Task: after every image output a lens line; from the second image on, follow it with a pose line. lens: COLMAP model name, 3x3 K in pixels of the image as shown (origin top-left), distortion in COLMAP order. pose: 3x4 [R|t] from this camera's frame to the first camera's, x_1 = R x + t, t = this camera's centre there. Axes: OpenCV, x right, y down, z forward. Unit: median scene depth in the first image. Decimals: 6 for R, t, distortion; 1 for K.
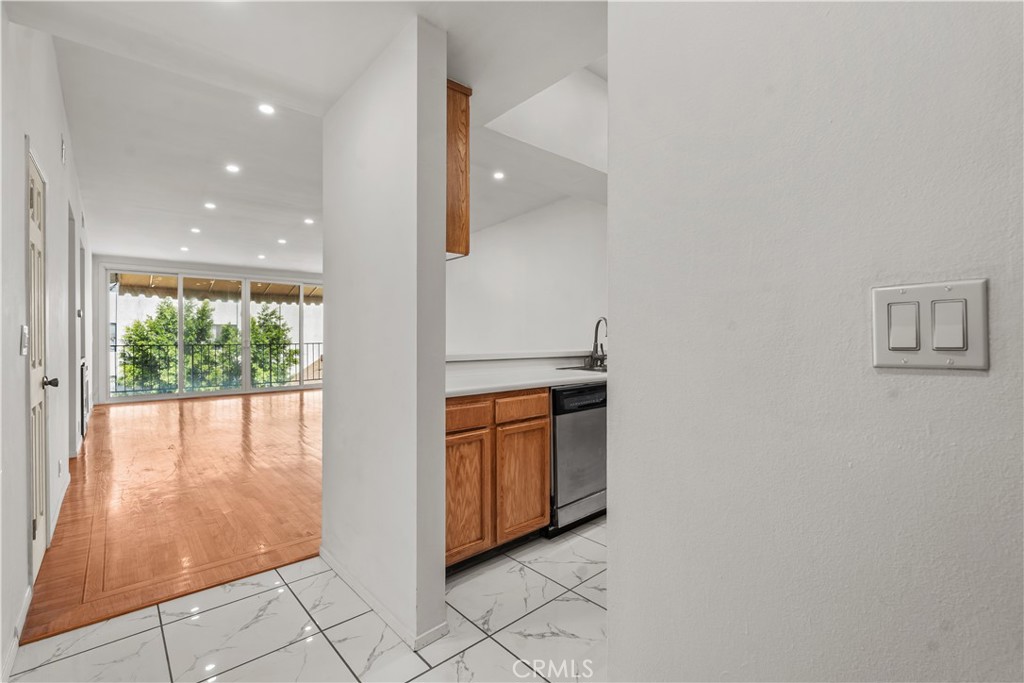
lens RADIAL K [[456.7, 0, 512.8], [0, 456.7, 334.9], [0, 0, 1]] dist [-0.000747, -0.000152]
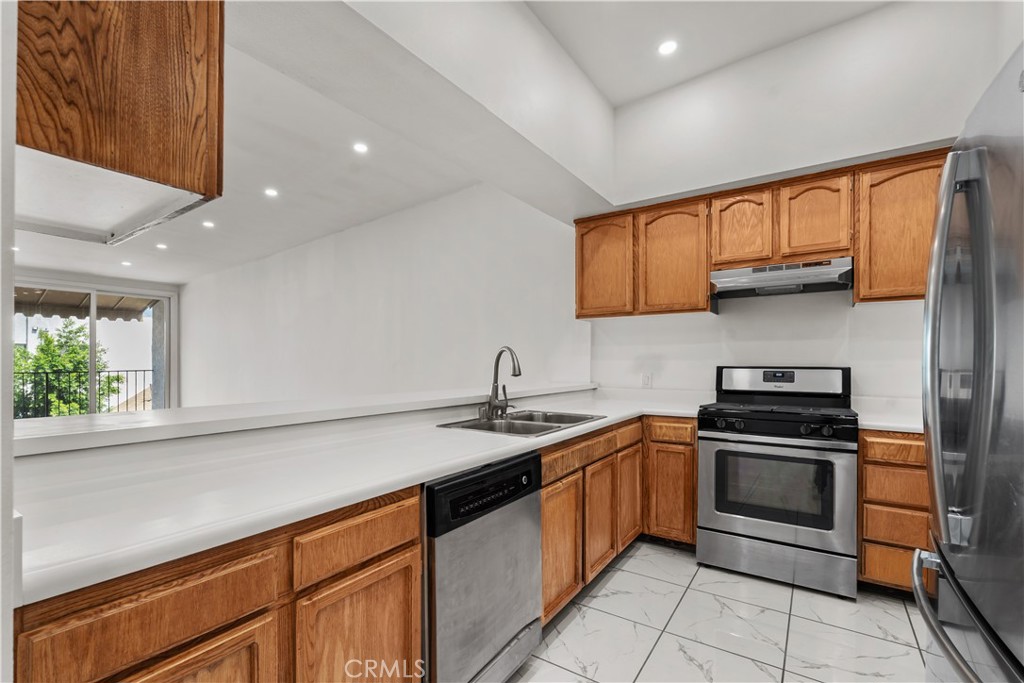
lens RADIAL K [[456.7, 0, 512.3], [0, 456.7, 361.7], [0, 0, 1]] dist [-0.000747, -0.000152]
pose [[0.968788, 0.004293, 0.247853, 0.047771], [-0.006229, 0.999956, 0.007027, -0.027978], [-0.247812, -0.008352, 0.968772, 0.442348]]
